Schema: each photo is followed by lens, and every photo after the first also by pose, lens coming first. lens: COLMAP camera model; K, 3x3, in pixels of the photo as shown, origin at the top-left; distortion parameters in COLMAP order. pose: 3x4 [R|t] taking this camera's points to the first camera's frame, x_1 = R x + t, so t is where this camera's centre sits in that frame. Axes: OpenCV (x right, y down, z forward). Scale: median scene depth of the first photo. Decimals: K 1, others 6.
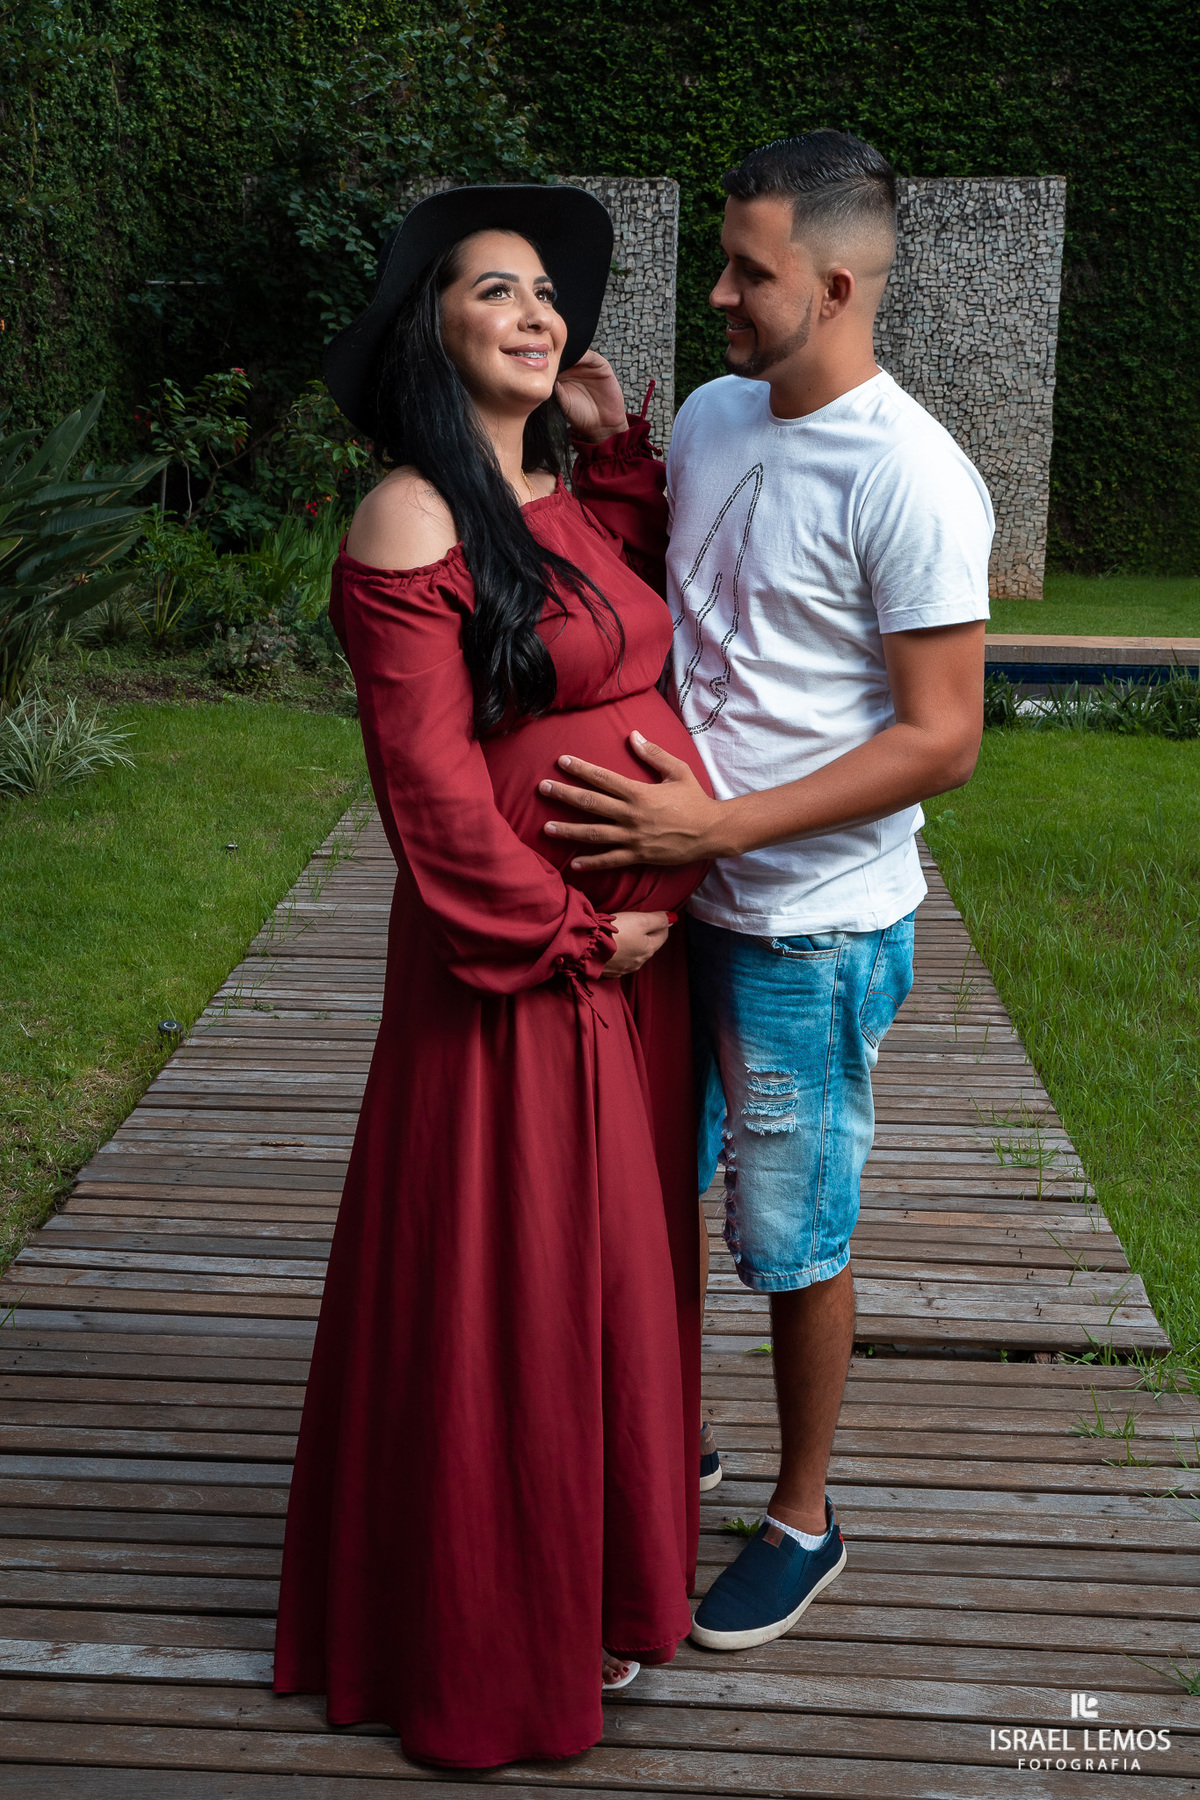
lens RADIAL K [[1976.4, 0, 600.1], [0, 1976.4, 906.9], [0, 0, 1]] dist [-0.010302, 0.000000]
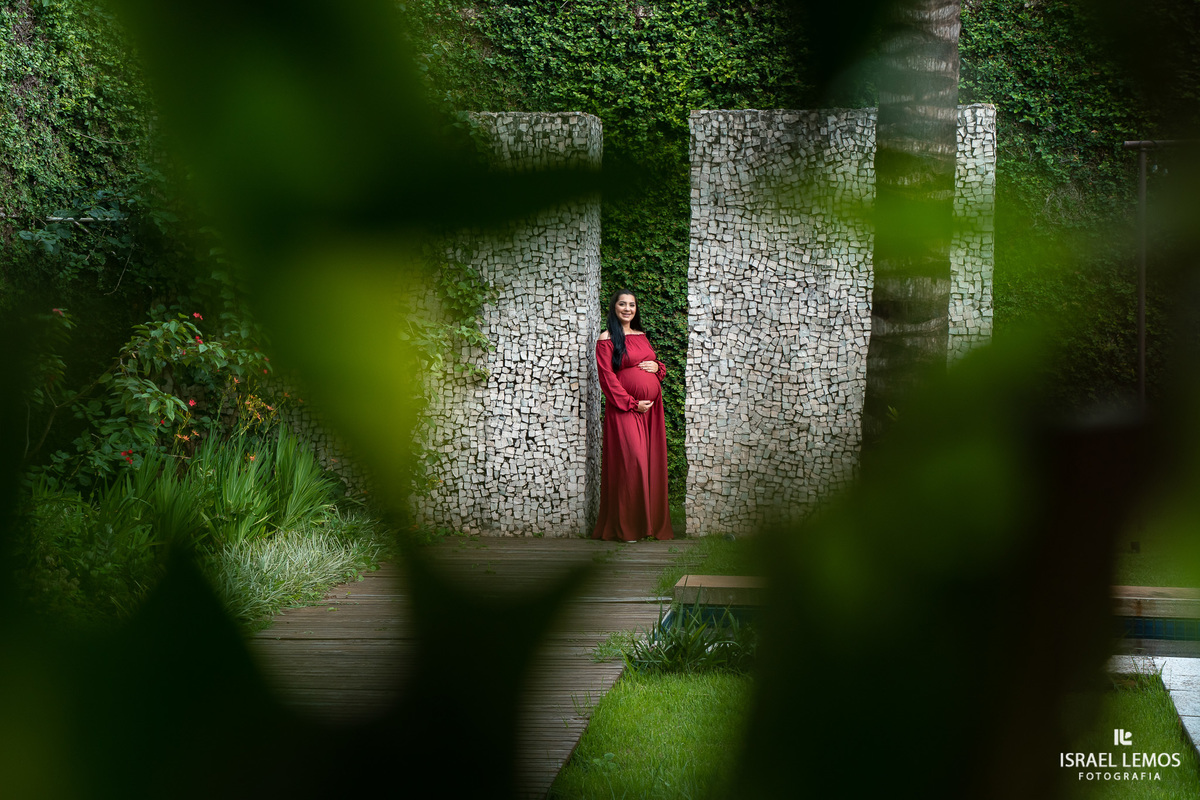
lens RADIAL K [[2300.6, 0, 600.6], [0, 2300.6, 399.4], [0, 0, 1]] dist [0.171272, 0.000000]
pose [[0.997148, -0.003586, -0.075391, 0.109808], [-0.012822, 0.976305, -0.216019, 0.011528], [0.074379, 0.216370, 0.973474, -0.062725]]
